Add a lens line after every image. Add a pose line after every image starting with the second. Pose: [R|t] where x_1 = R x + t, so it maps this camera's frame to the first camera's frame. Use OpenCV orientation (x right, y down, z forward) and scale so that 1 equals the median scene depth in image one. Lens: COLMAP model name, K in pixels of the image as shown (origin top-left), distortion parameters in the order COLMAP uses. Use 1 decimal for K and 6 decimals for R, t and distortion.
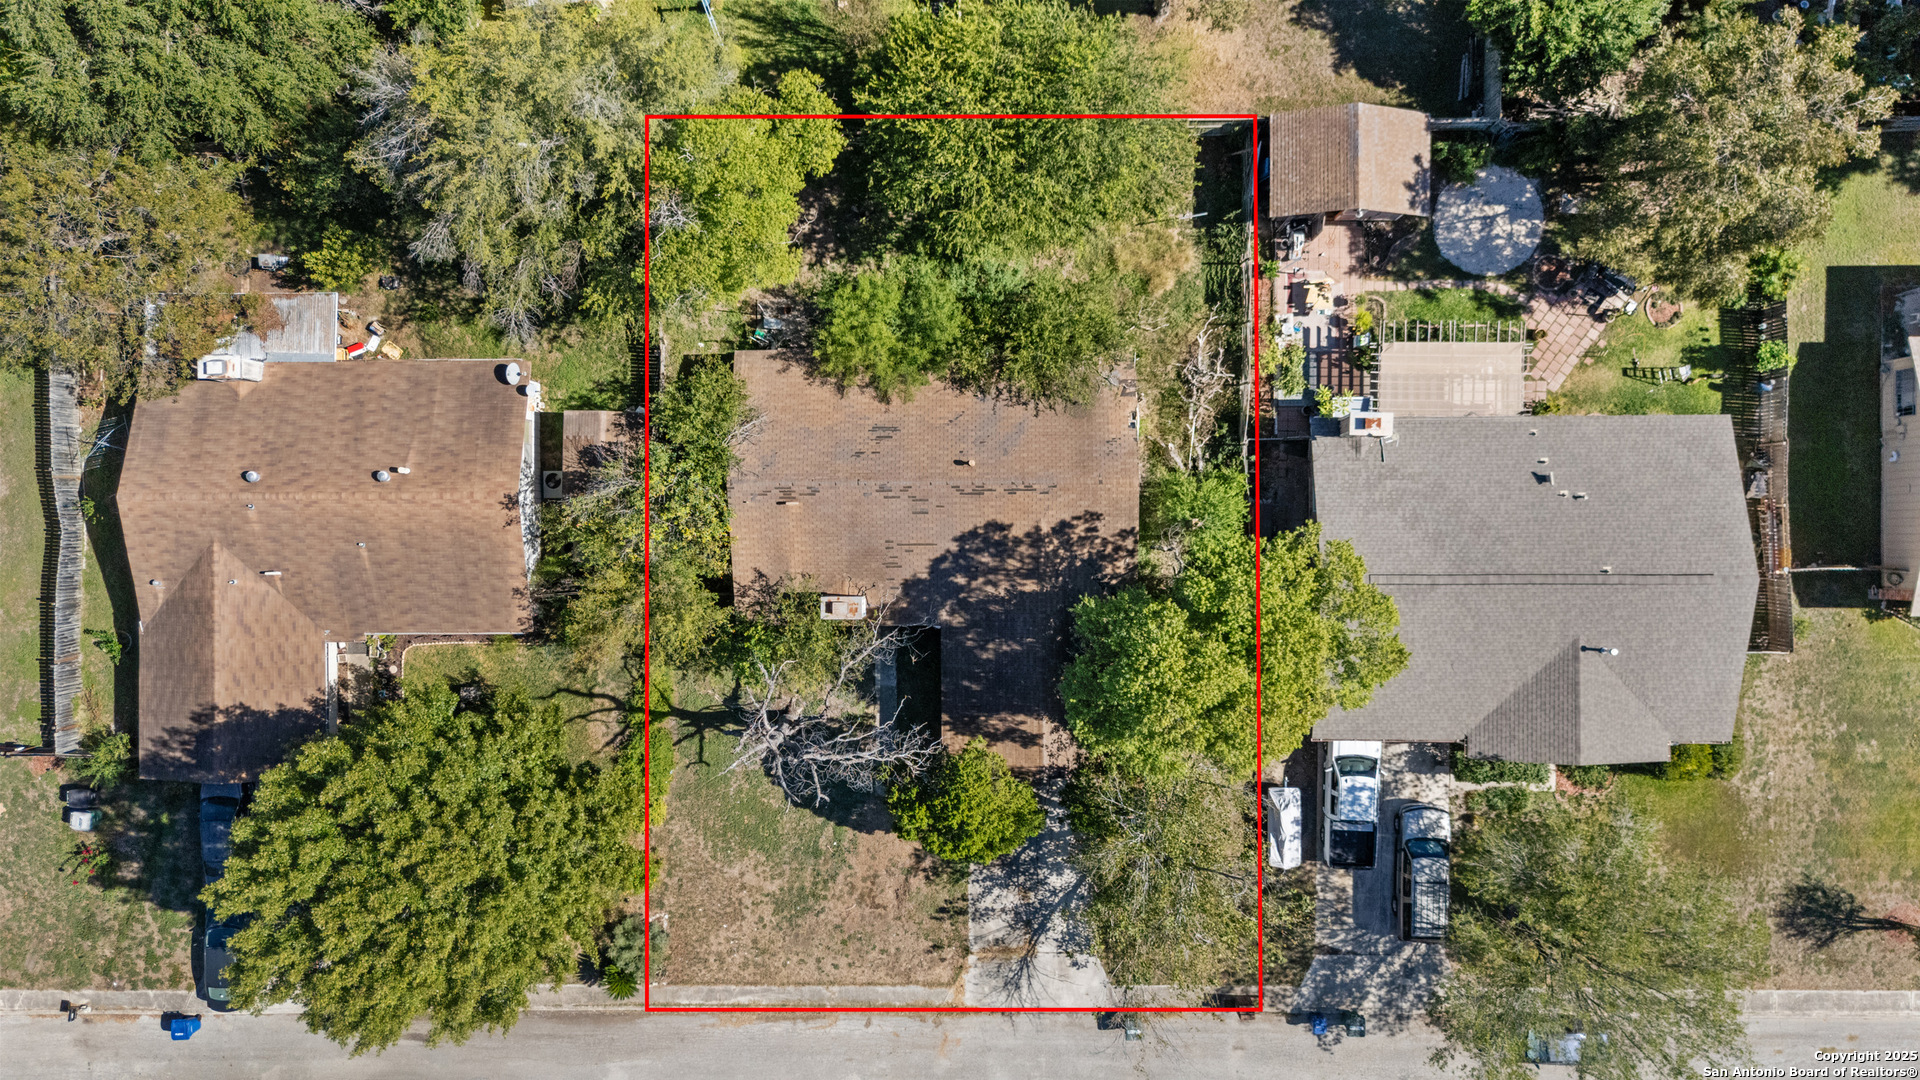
lens RADIAL K [[1410.1, 0, 966.0], [0, 1410.1, 543.1], [0, 0, 1]] dist [0.068786, -0.078242]
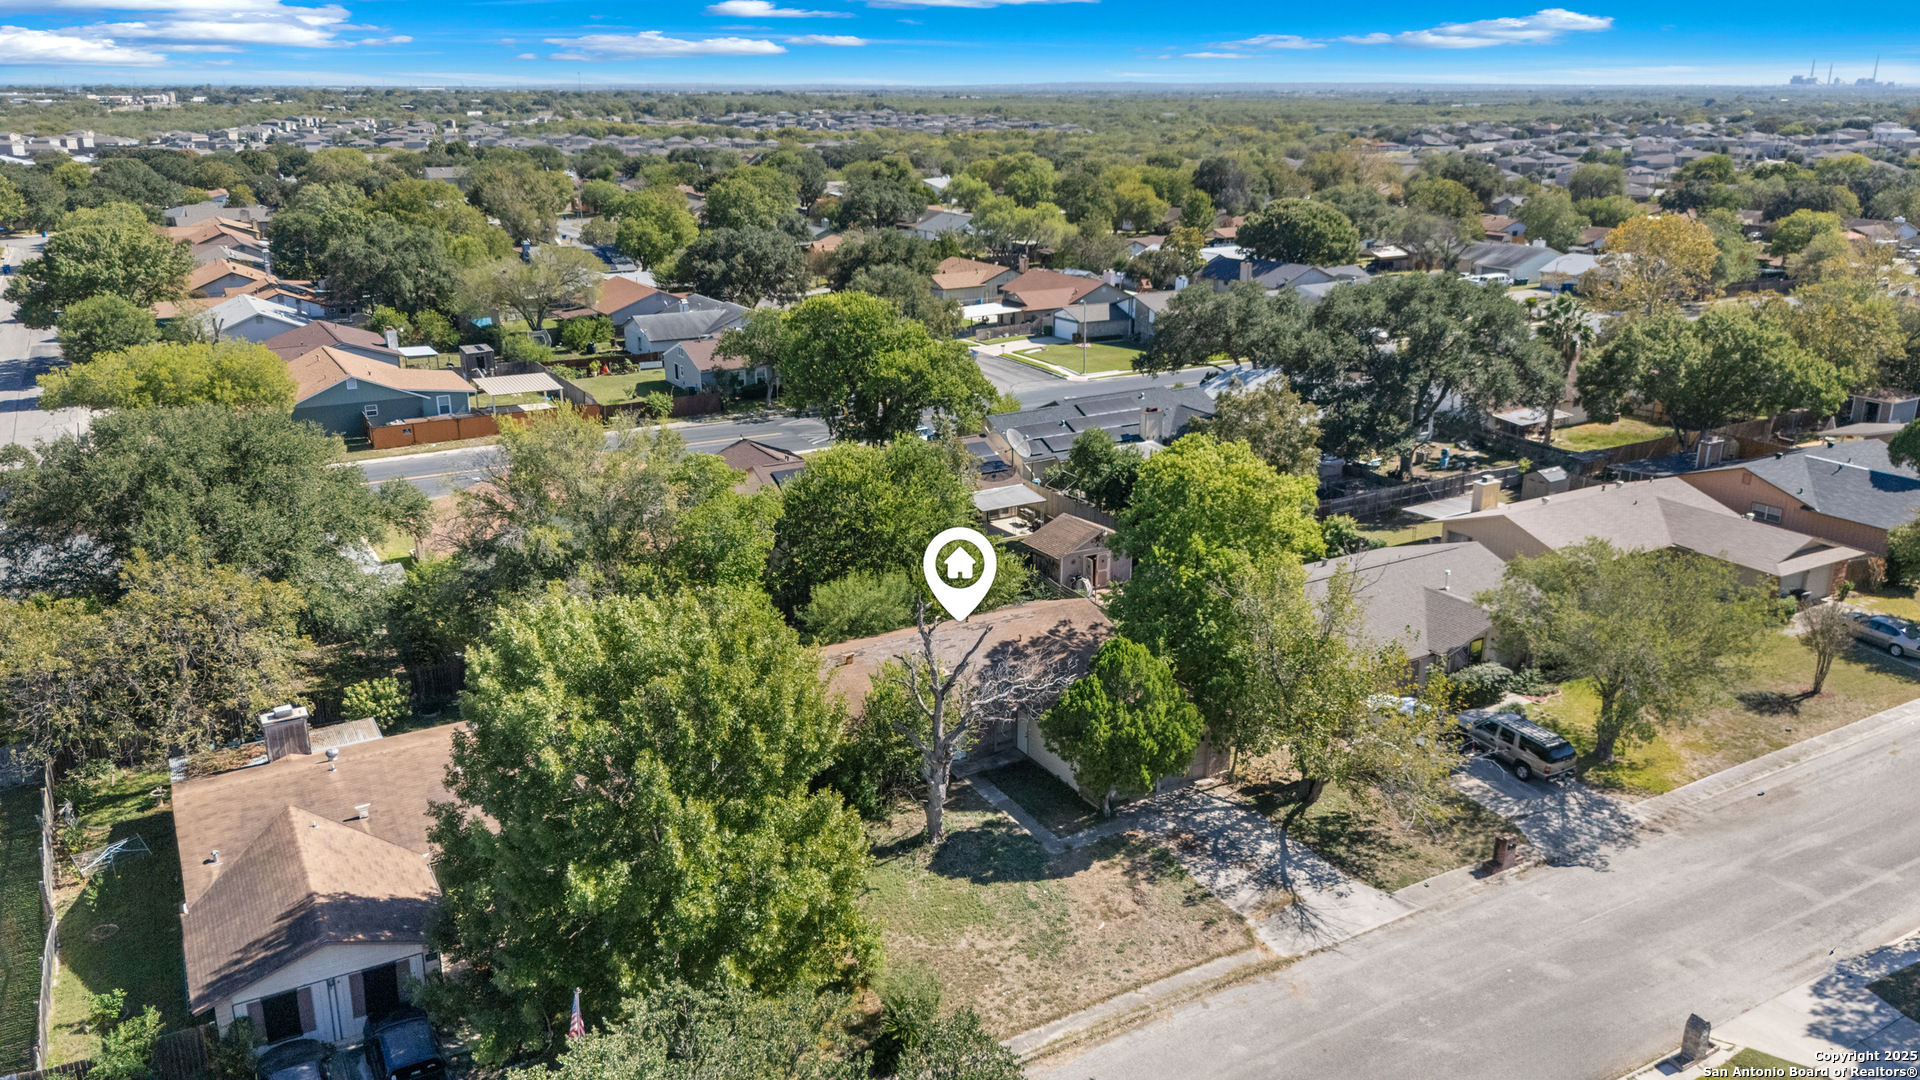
lens RADIAL K [[1410.1, 0, 966.0], [0, 1410.1, 543.1], [0, 0, 1]] dist [0.068786, -0.078242]
pose [[0.861451, -0.132953, 0.490129, -0.541351], [0.507381, 0.266410, -0.819506, 0.855385], [-0.021619, 0.954646, 0.296957, 0.526948]]
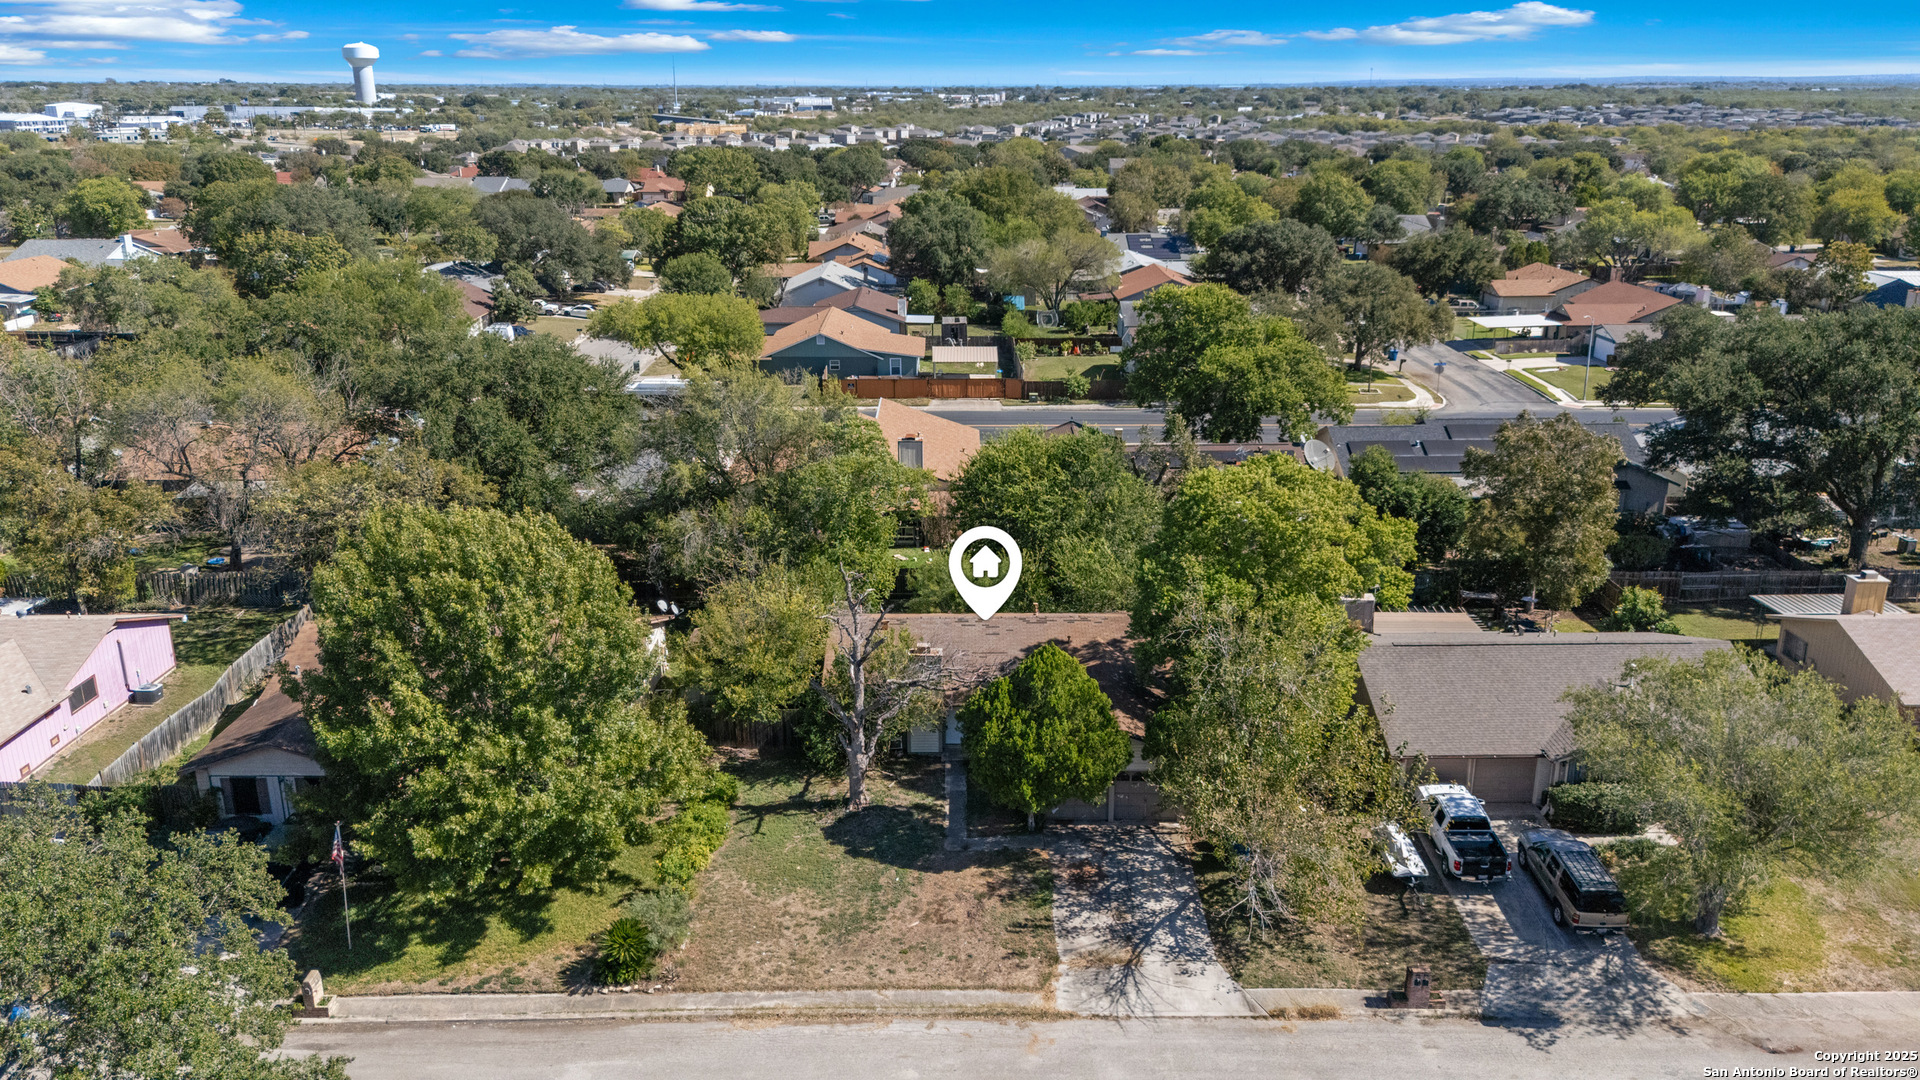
lens RADIAL K [[1410.1, 0, 966.0], [0, 1410.1, 543.1], [0, 0, 1]] dist [0.068786, -0.078242]
pose [[0.999764, 0.018555, 0.011313, -0.063748], [0.004999, 0.310271, -0.950635, 0.981425], [-0.021149, 0.950467, 0.310105, 0.527082]]
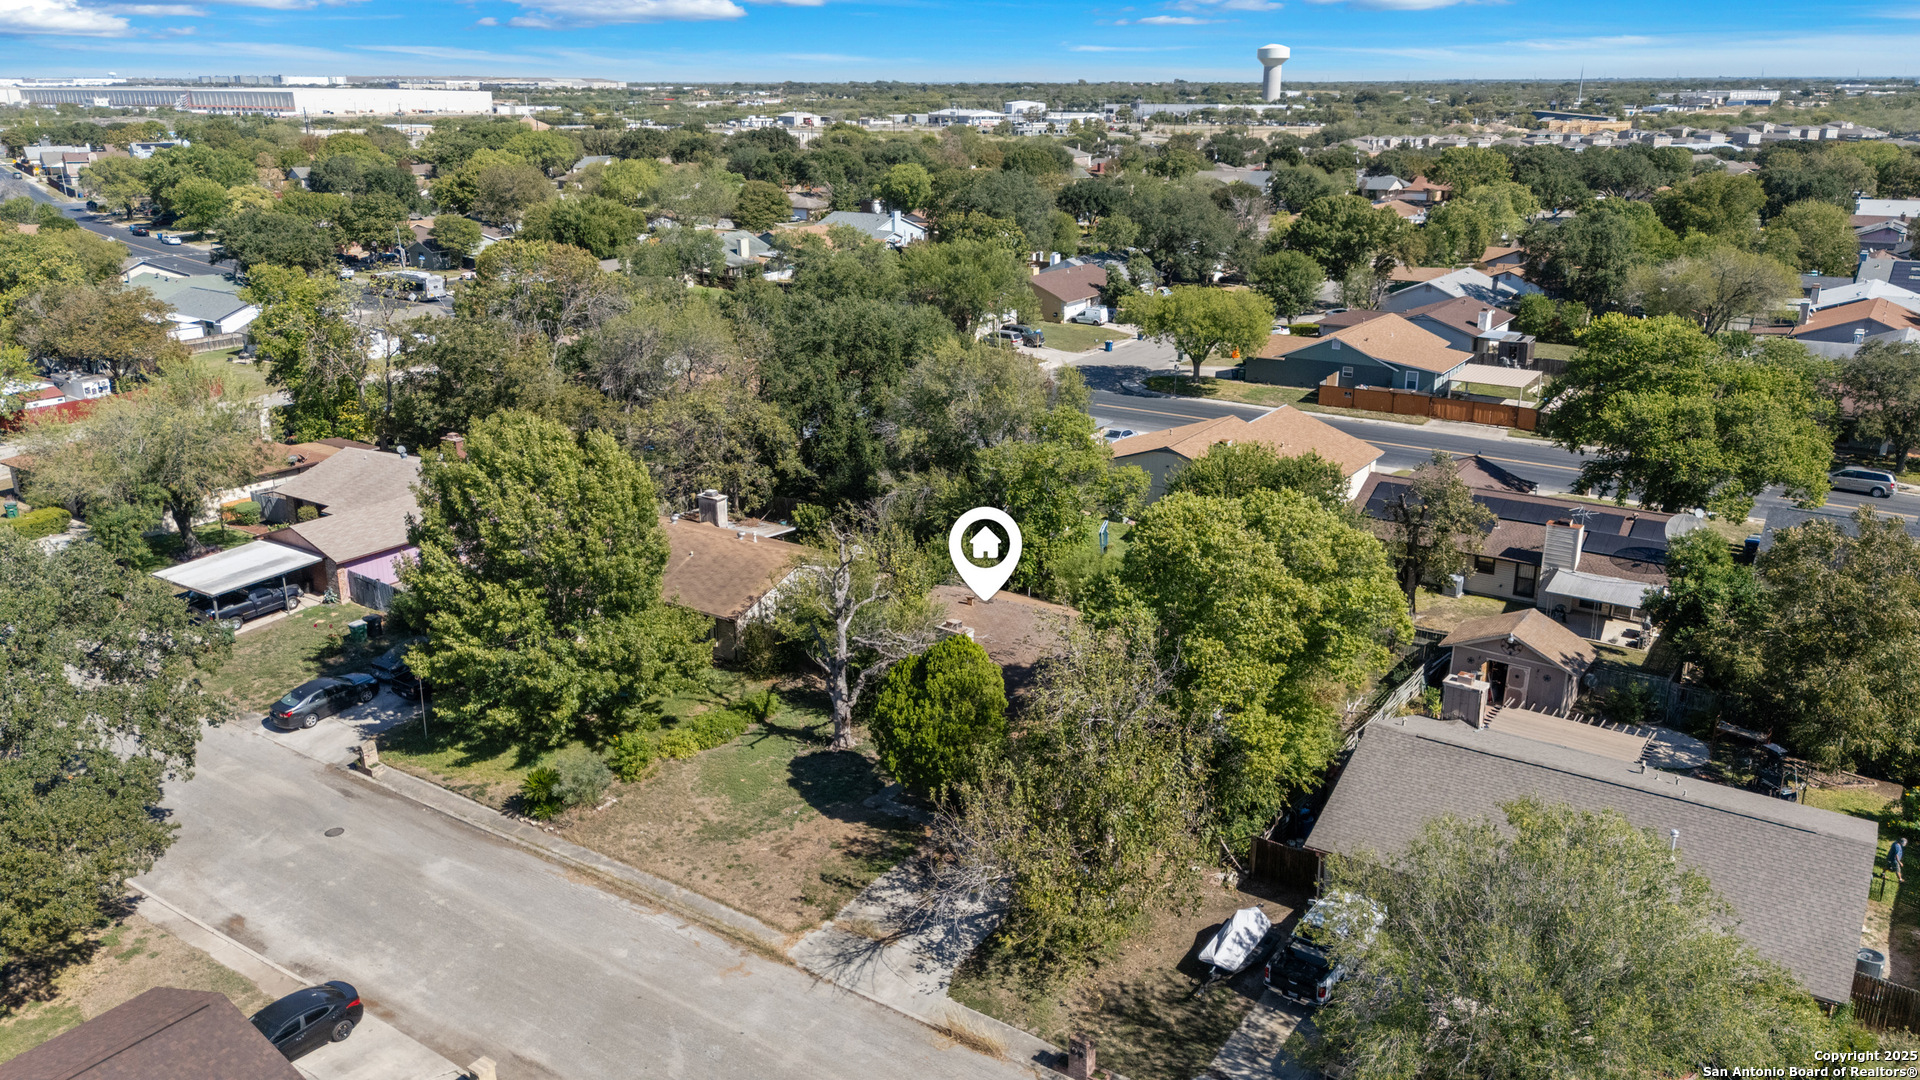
lens RADIAL K [[1410.1, 0, 966.0], [0, 1410.1, 543.1], [0, 0, 1]] dist [0.068786, -0.078242]
pose [[0.823466, 0.193564, -0.533325, 0.478280], [-0.567205, 0.258541, -0.781943, 0.848789], [-0.013470, 0.946409, 0.322691, 0.514500]]
